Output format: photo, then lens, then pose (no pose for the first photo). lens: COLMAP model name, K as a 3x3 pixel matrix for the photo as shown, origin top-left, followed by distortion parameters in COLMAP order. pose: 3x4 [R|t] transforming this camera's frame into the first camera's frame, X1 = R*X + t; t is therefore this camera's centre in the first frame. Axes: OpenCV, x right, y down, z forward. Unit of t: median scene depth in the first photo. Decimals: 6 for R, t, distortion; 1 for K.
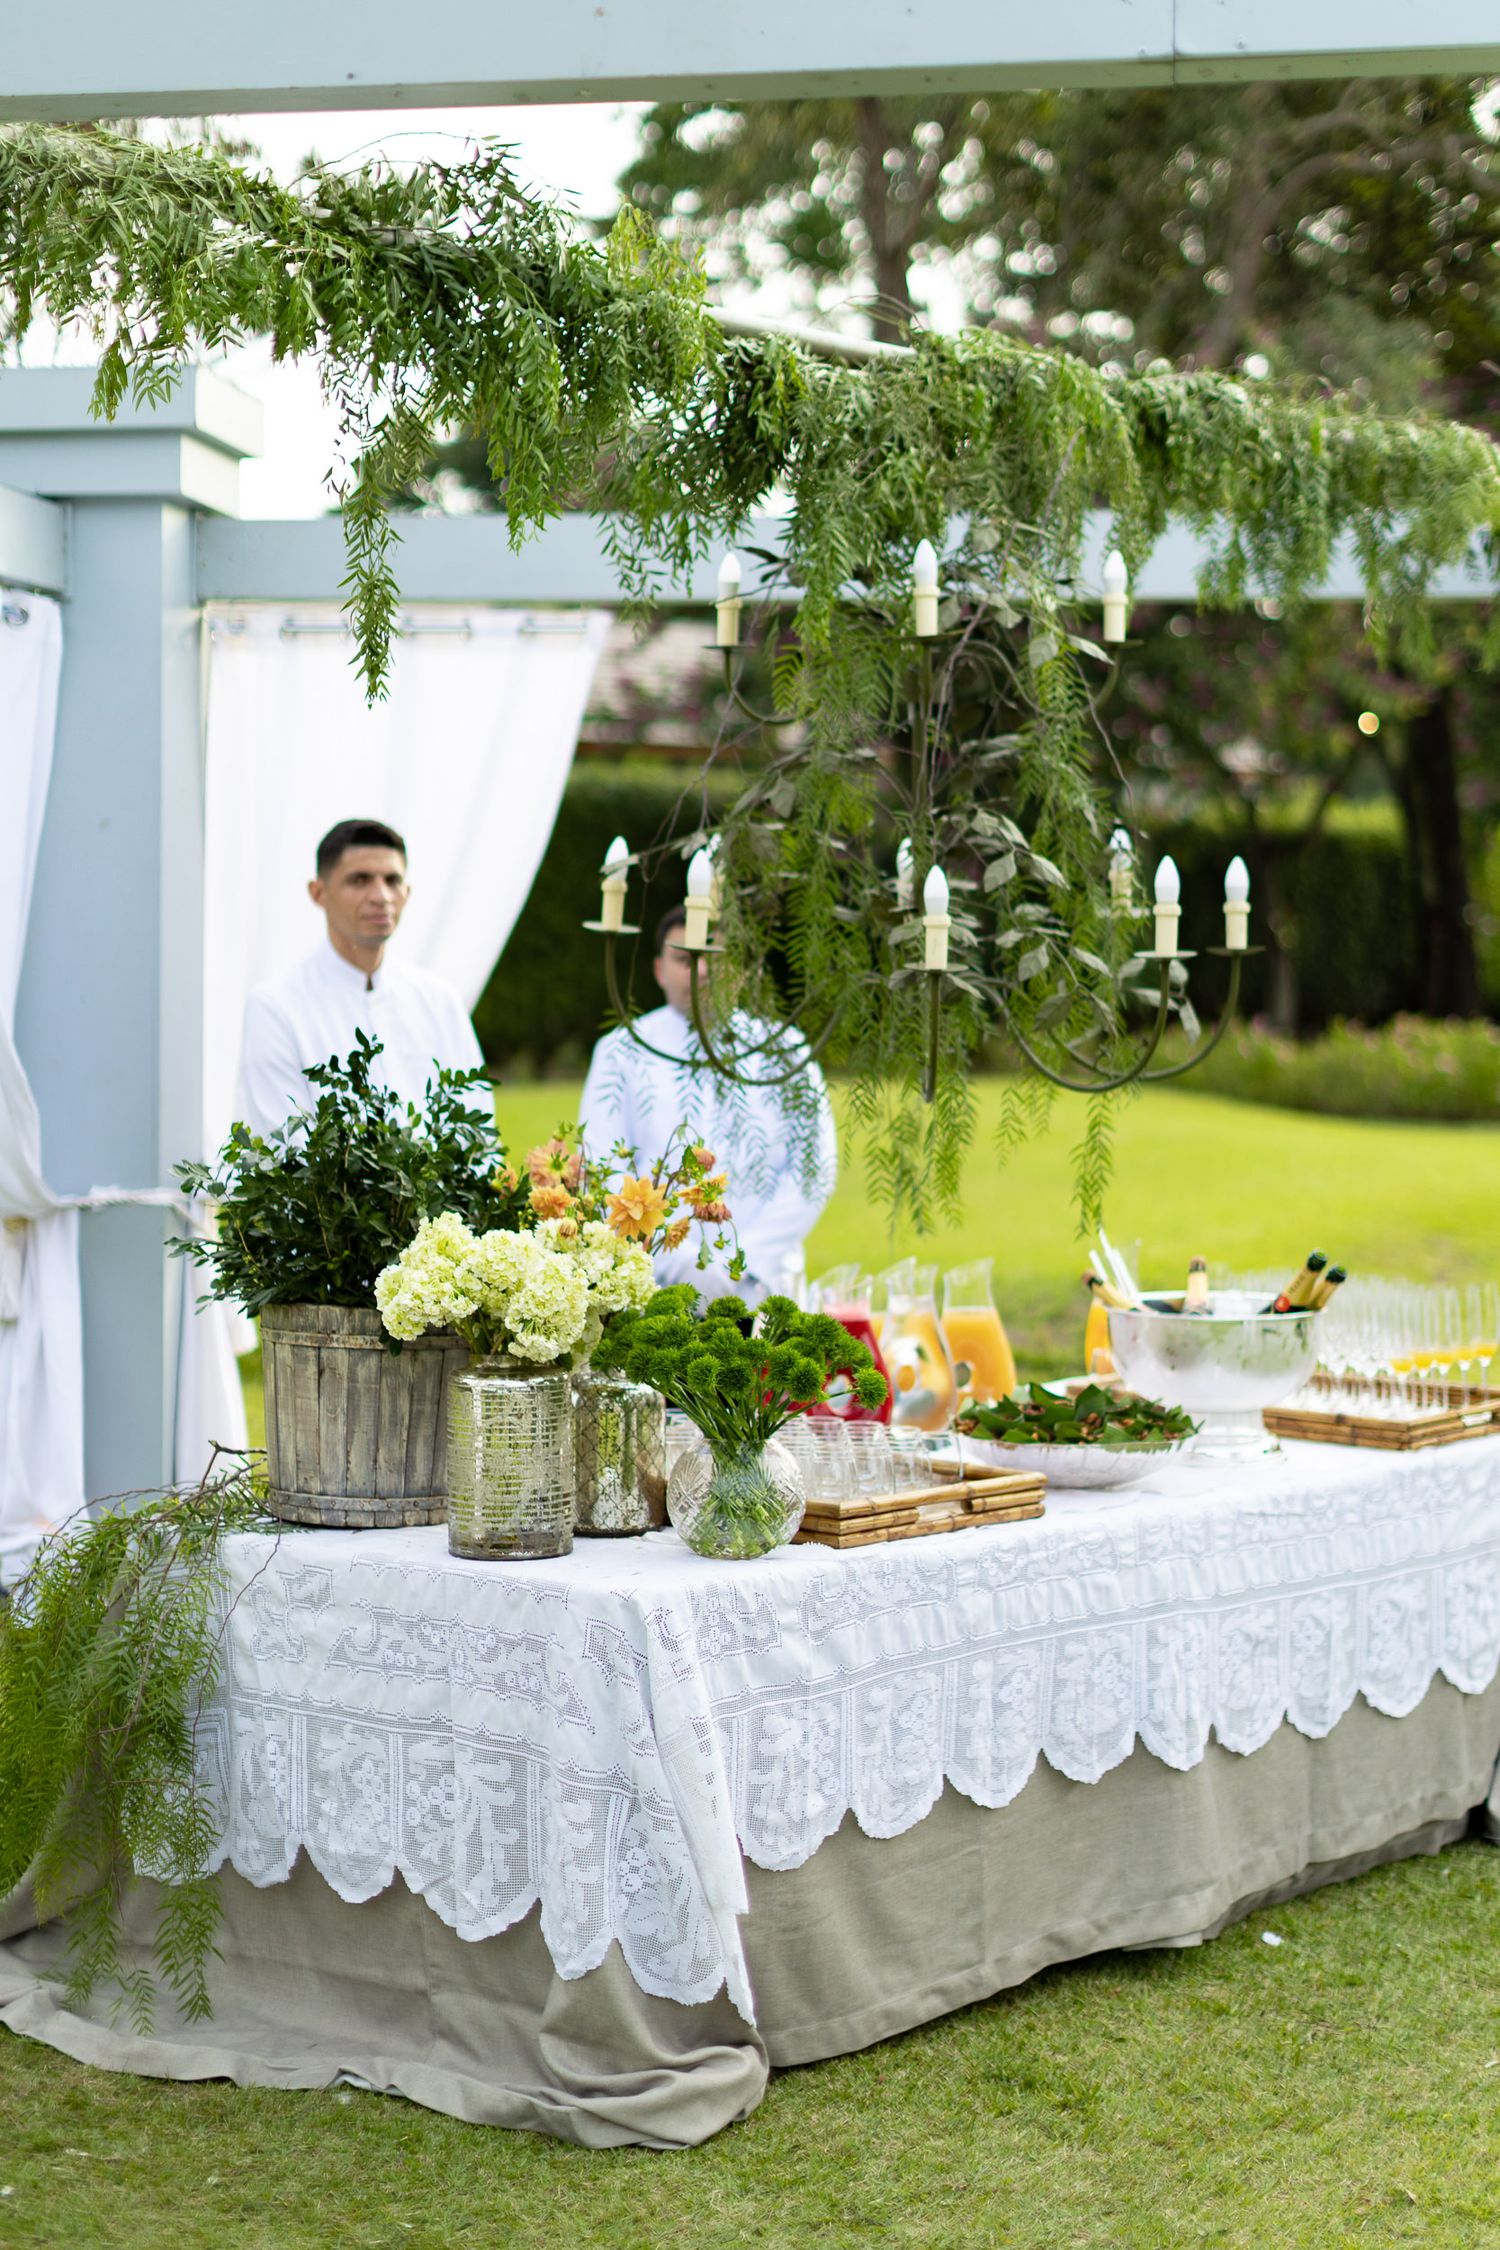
lens RADIAL K [[4682.9, 0, 750.0], [0, 4682.9, 1125.0], [0, 0, 1]] dist [-0.009743, 0.012406]
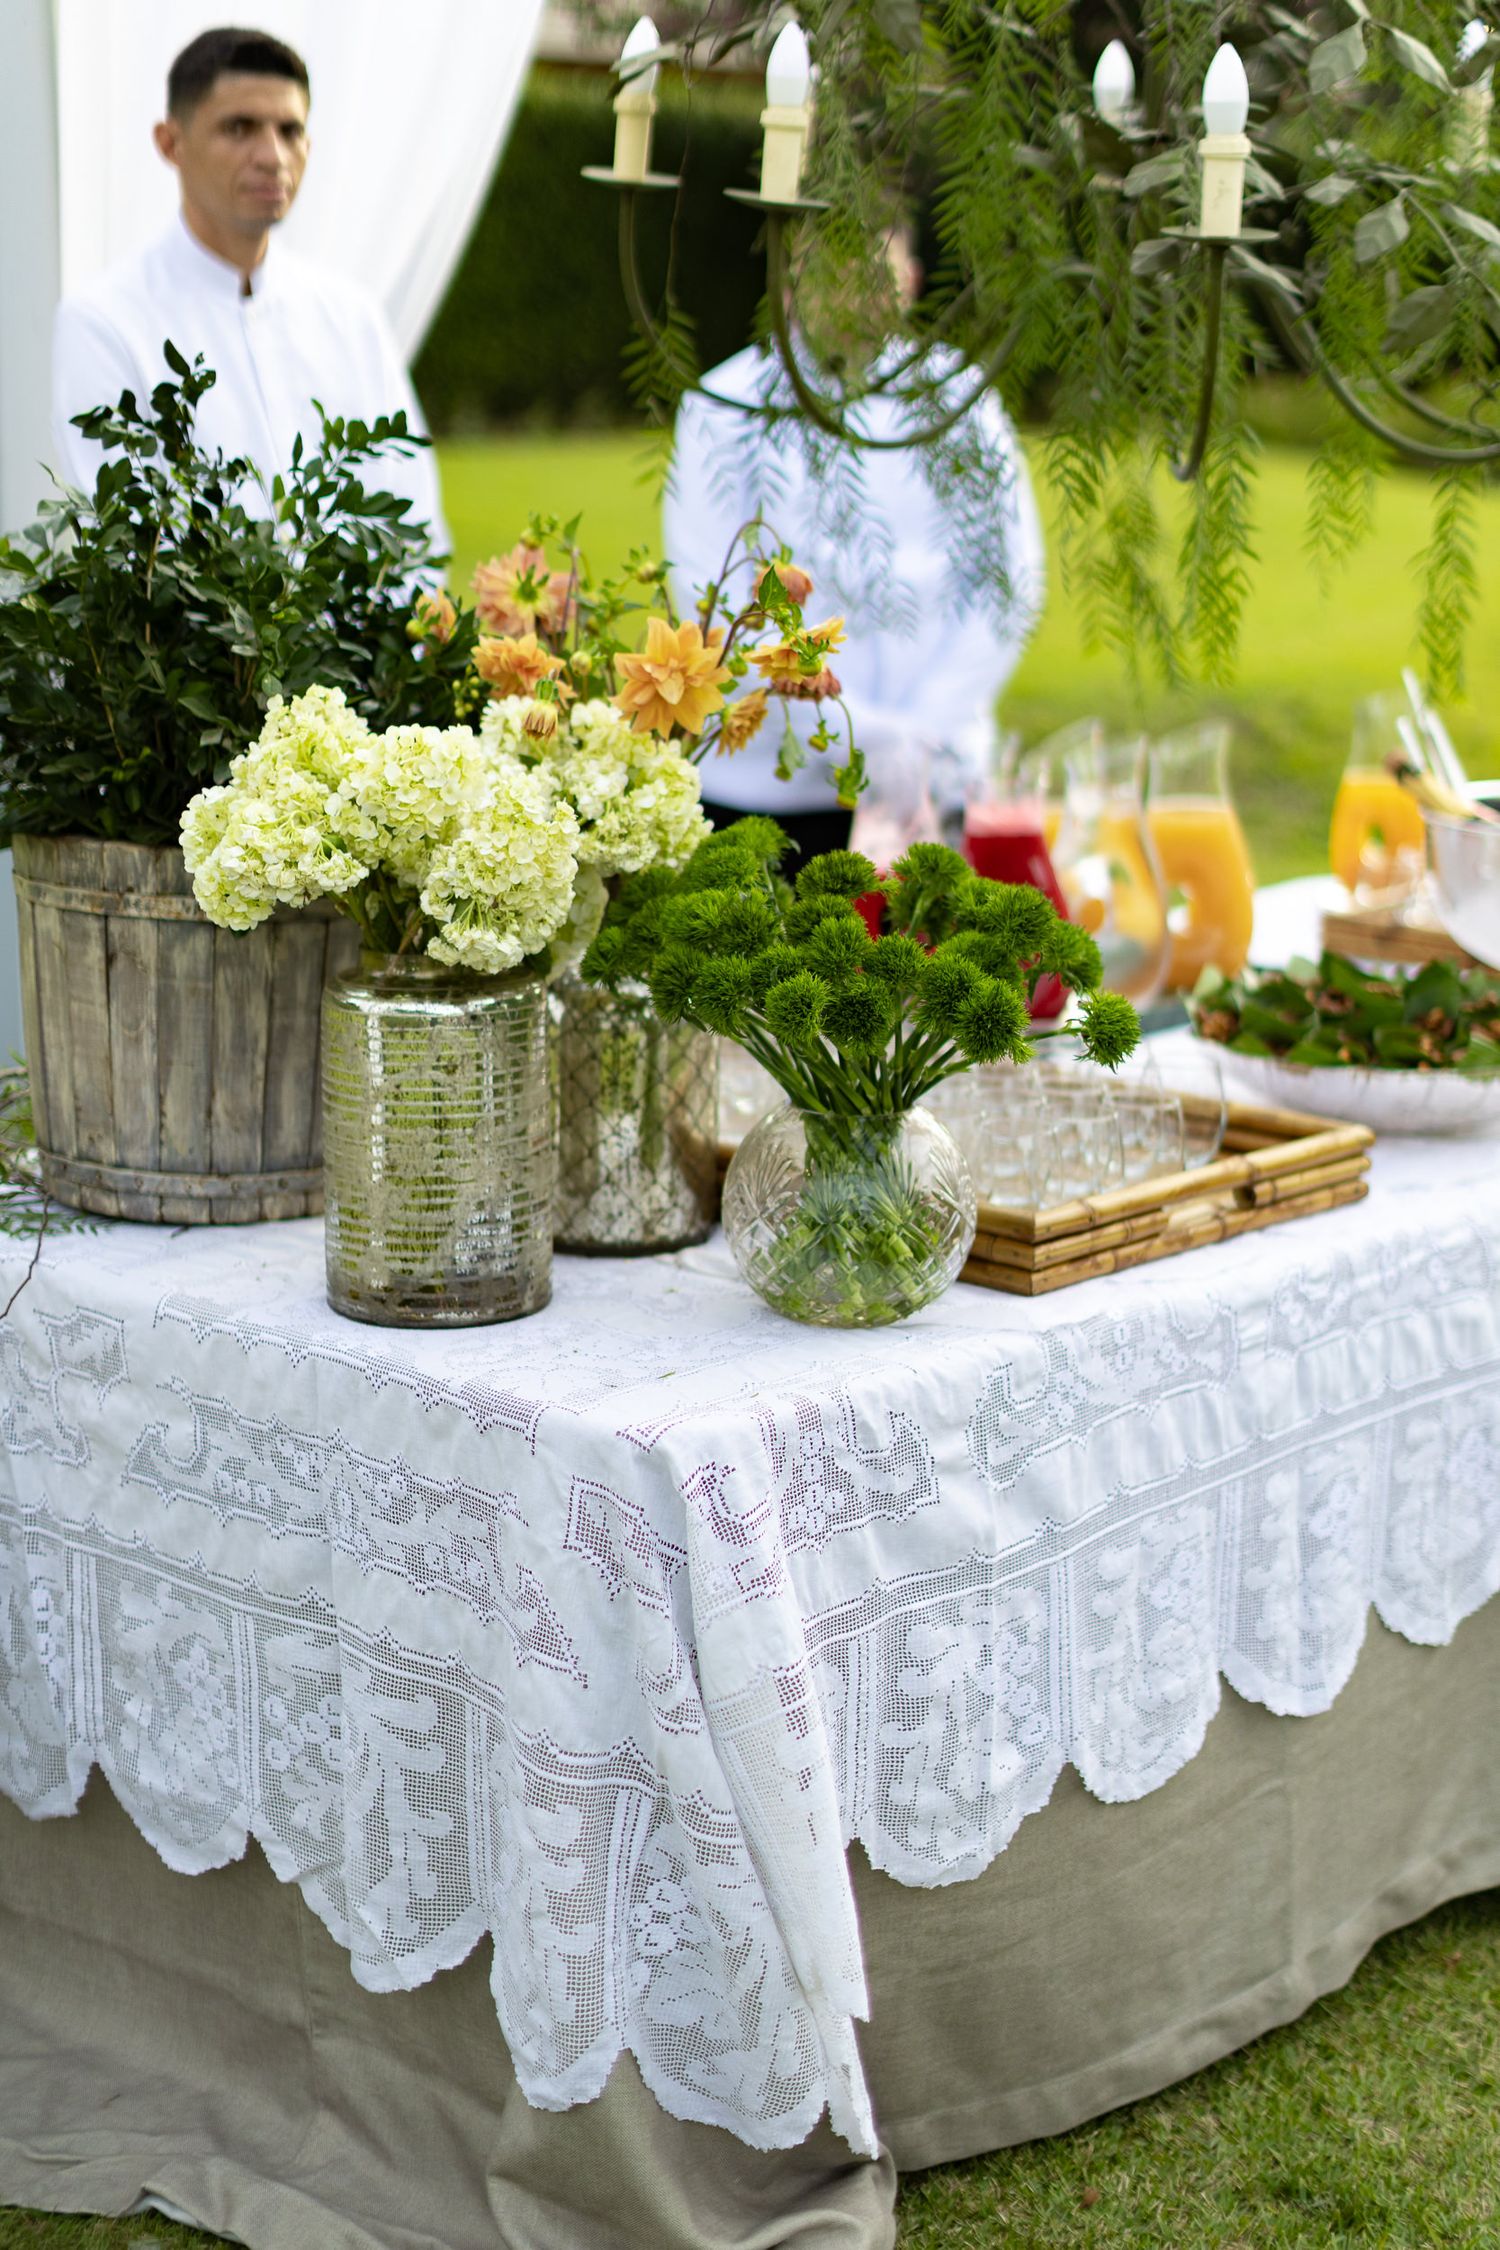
lens RADIAL K [[4682.9, 0, 750.0], [0, 4682.9, 1125.0], [0, 0, 1]] dist [-0.009743, 0.012406]
pose [[0.999956, 0.006931, -0.006395, -0.010858], [-0.005994, 0.990636, 0.136399, -0.004938], [0.007281, -0.136354, 0.990633, 0.445572]]
